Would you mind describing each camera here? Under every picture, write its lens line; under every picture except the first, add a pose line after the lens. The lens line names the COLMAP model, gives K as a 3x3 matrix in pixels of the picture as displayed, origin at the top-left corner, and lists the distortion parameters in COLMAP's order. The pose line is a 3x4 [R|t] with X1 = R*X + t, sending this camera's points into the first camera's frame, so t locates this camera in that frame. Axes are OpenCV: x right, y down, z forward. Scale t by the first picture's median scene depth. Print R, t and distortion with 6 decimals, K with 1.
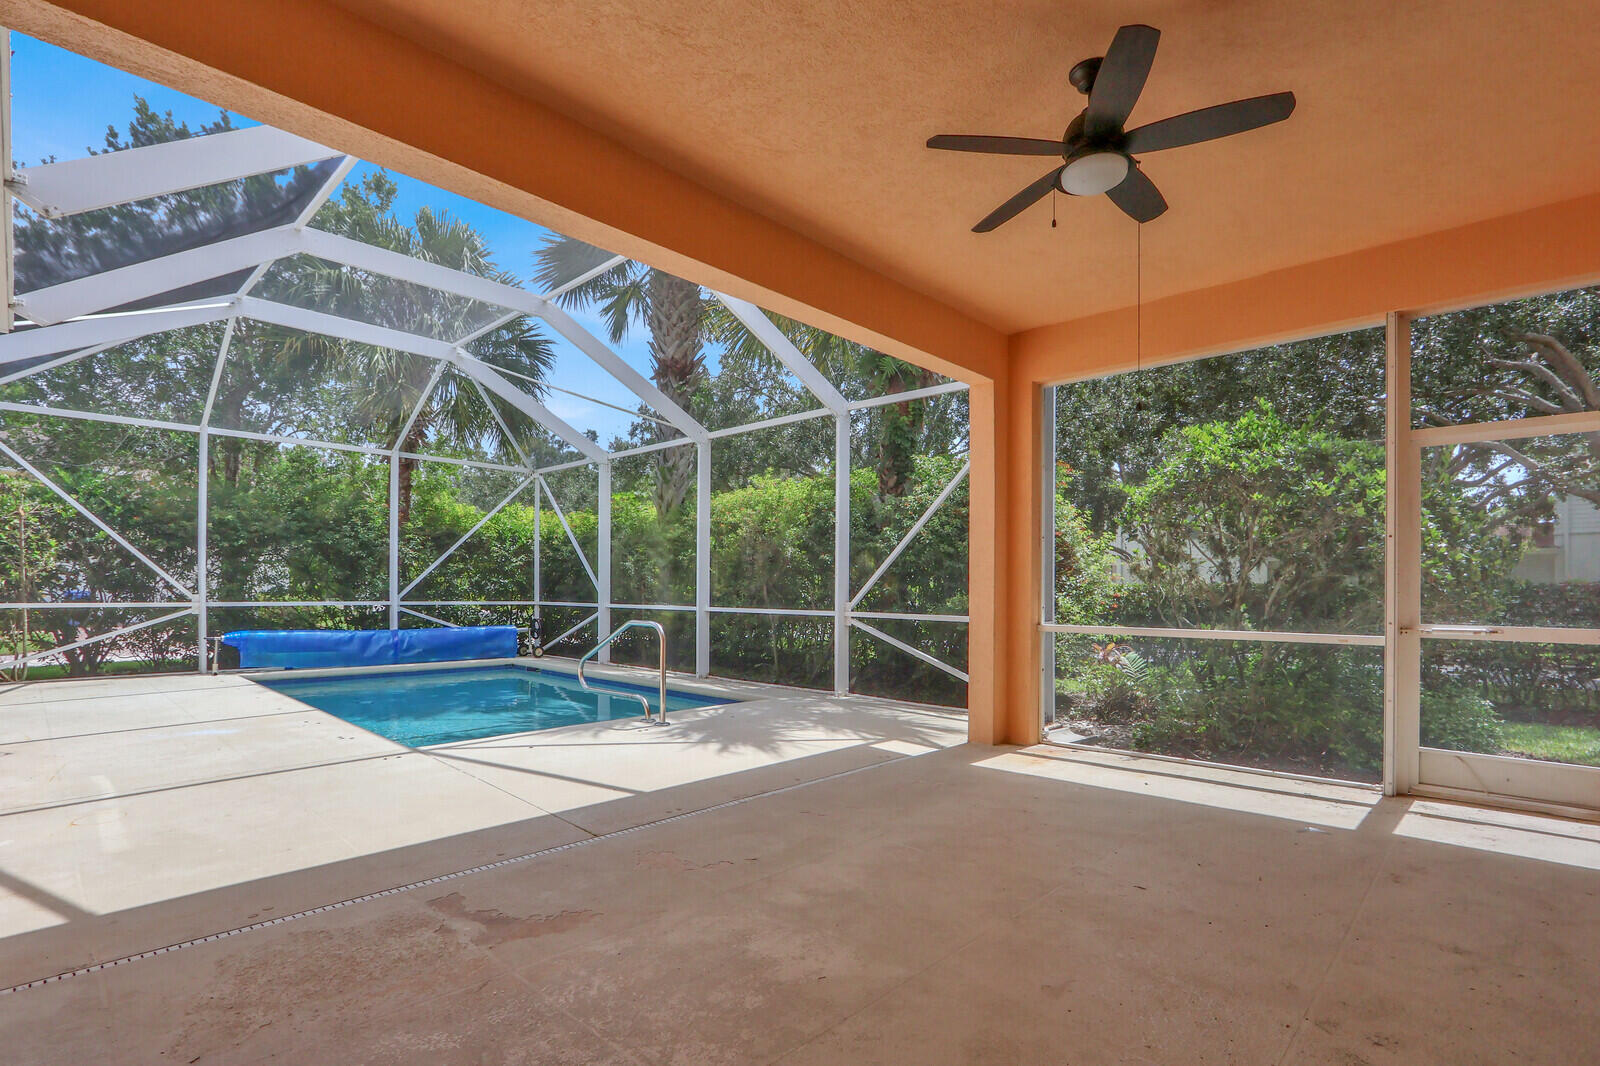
lens RADIAL K [[762.9, 0, 804.1], [0, 762.9, 598.5], [0, 0, 1]] dist [-0.014349, 0.000622]
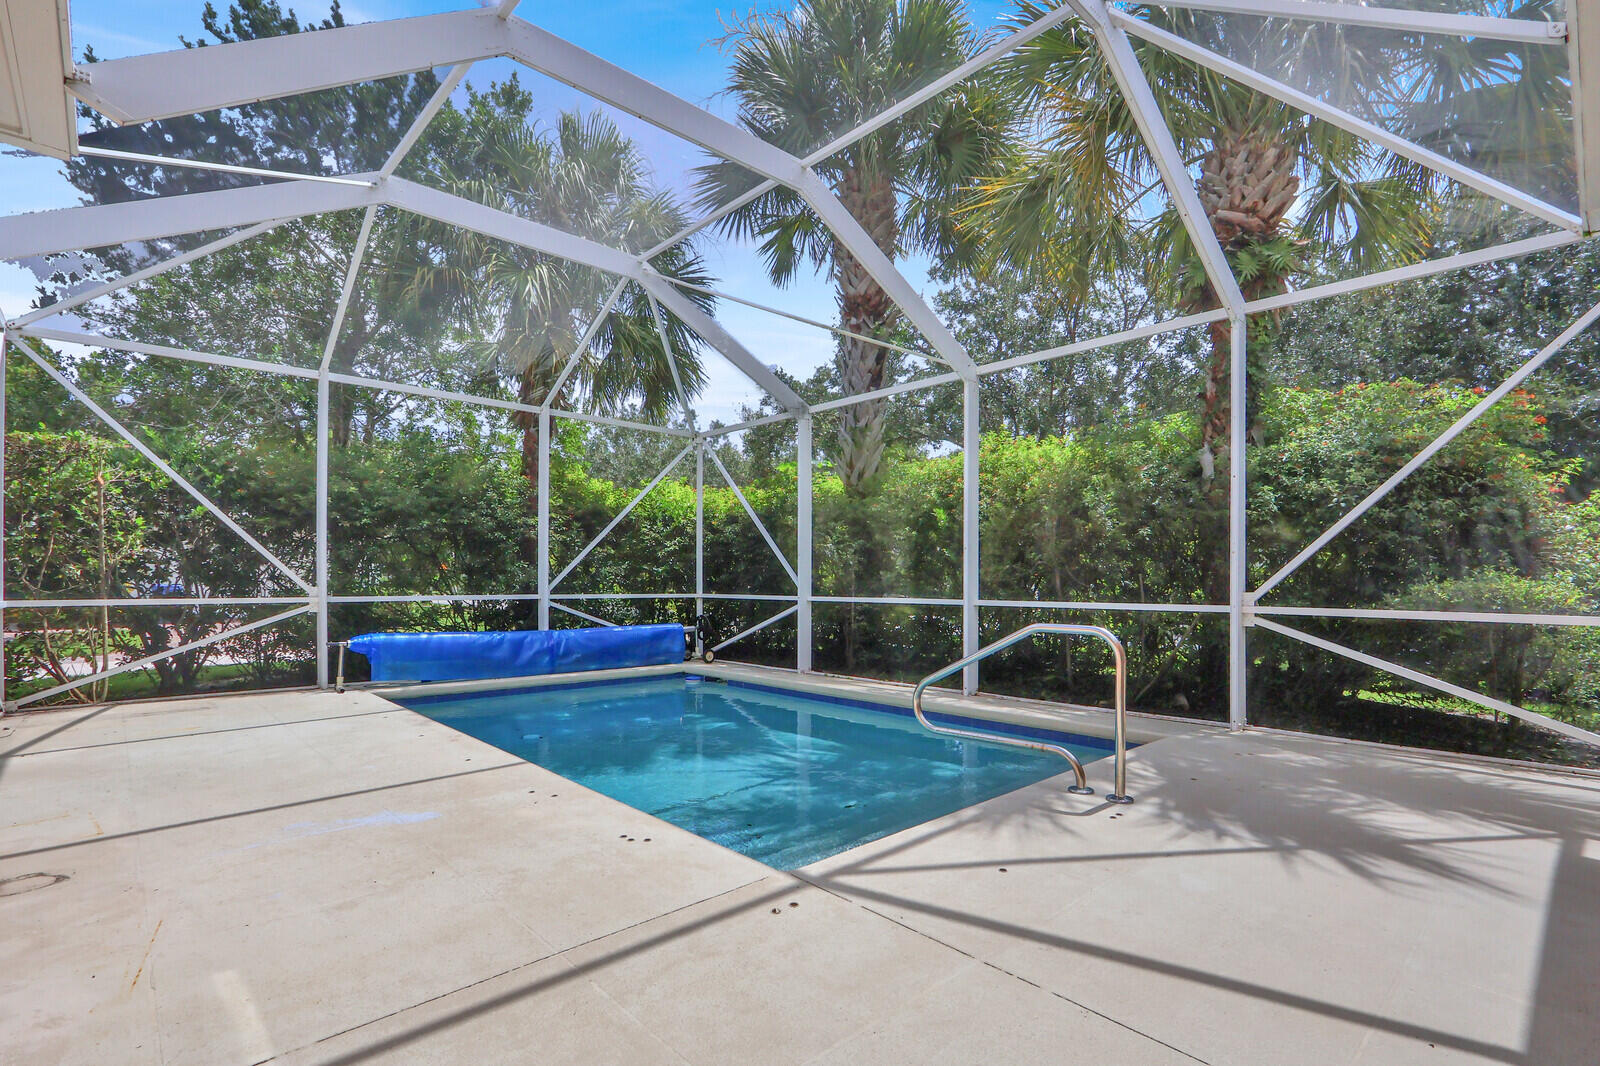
lens RADIAL K [[755.8, 0, 802.1], [0, 755.8, 586.1], [0, 0, 1]] dist [-0.012263, -0.000096]
pose [[0.998157, -0.006016, -0.060379, -0.255047], [0.005670, 0.999966, -0.005906, 0.001340], [0.060413, 0.005552, 0.998158, 0.256055]]
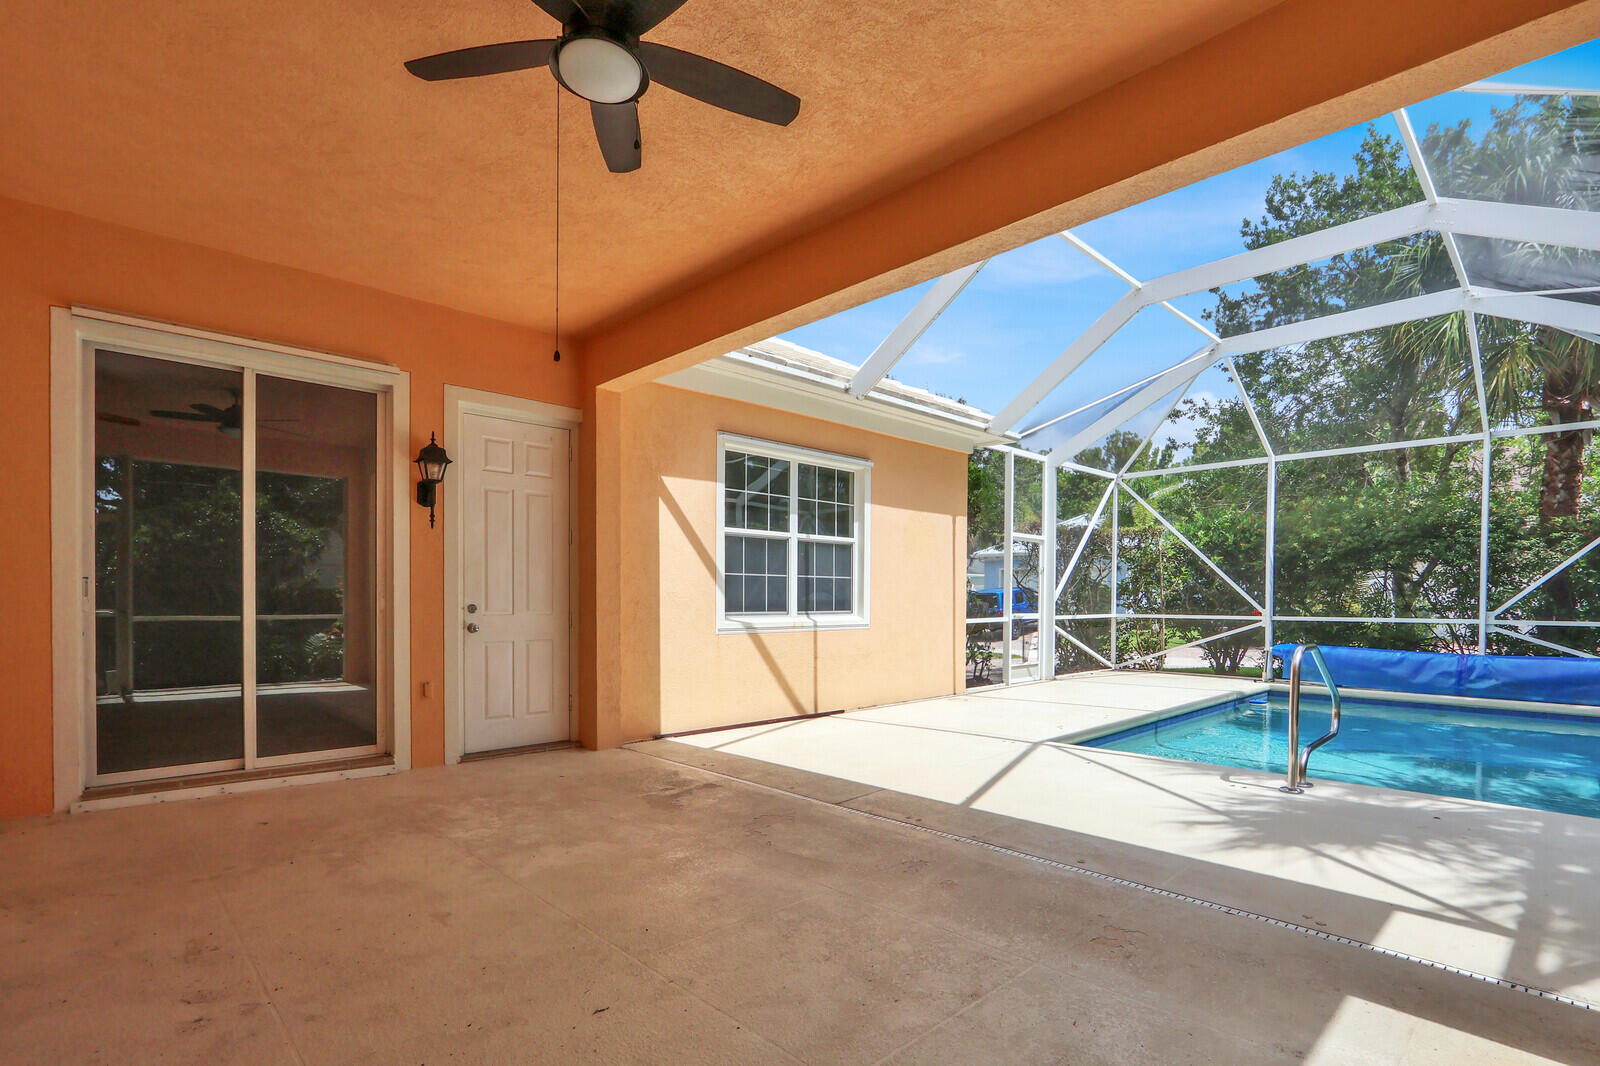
lens RADIAL K [[772.2, 0, 801.1], [0, 772.2, 612.2], [0, 0, 1]] dist [-0.011837, -0.000283]
pose [[-0.044875, 0.008559, -0.998956, 0.348692], [-0.016509, 0.999820, 0.009308, 0.000387], [0.998856, 0.016910, -0.044726, 0.368170]]
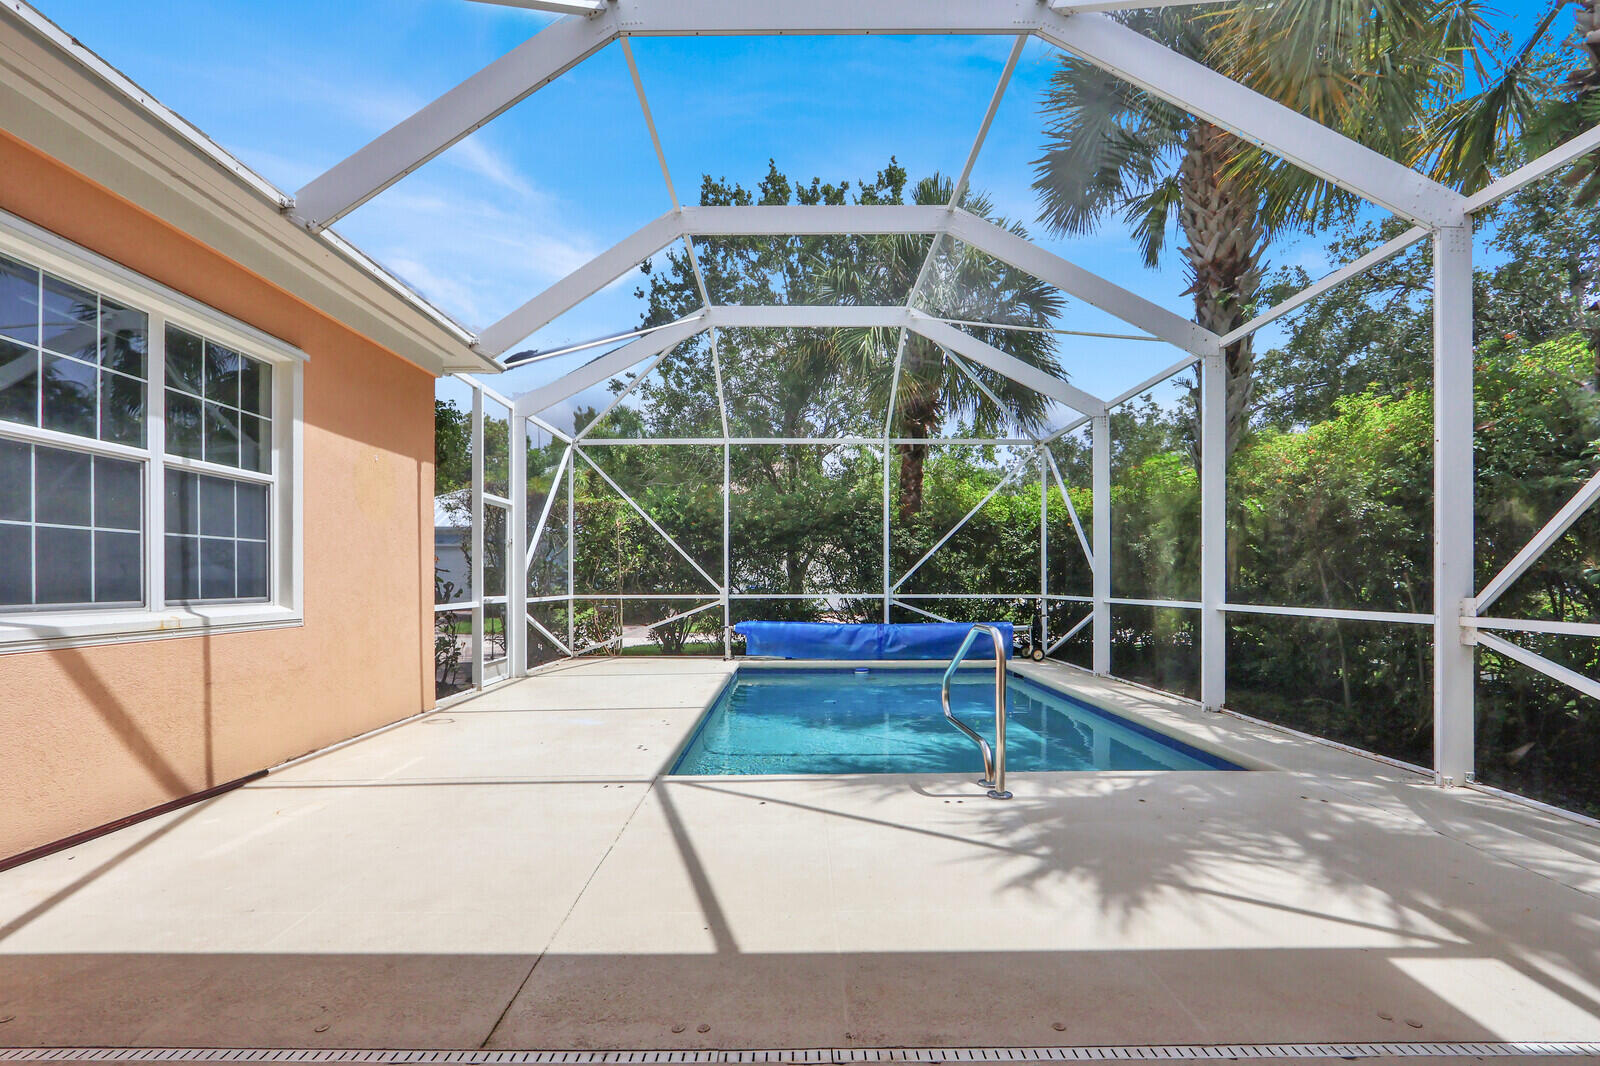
lens RADIAL K [[759.0, 0, 796.9], [0, 759.0, 581.4], [0, 0, 1]] dist [-0.016020, -0.000074]
pose [[0.691692, -0.009226, -0.722134, 0.088379], [-0.001590, 0.999897, -0.014298, 0.001935], [0.722191, 0.011038, 0.691605, 0.295036]]
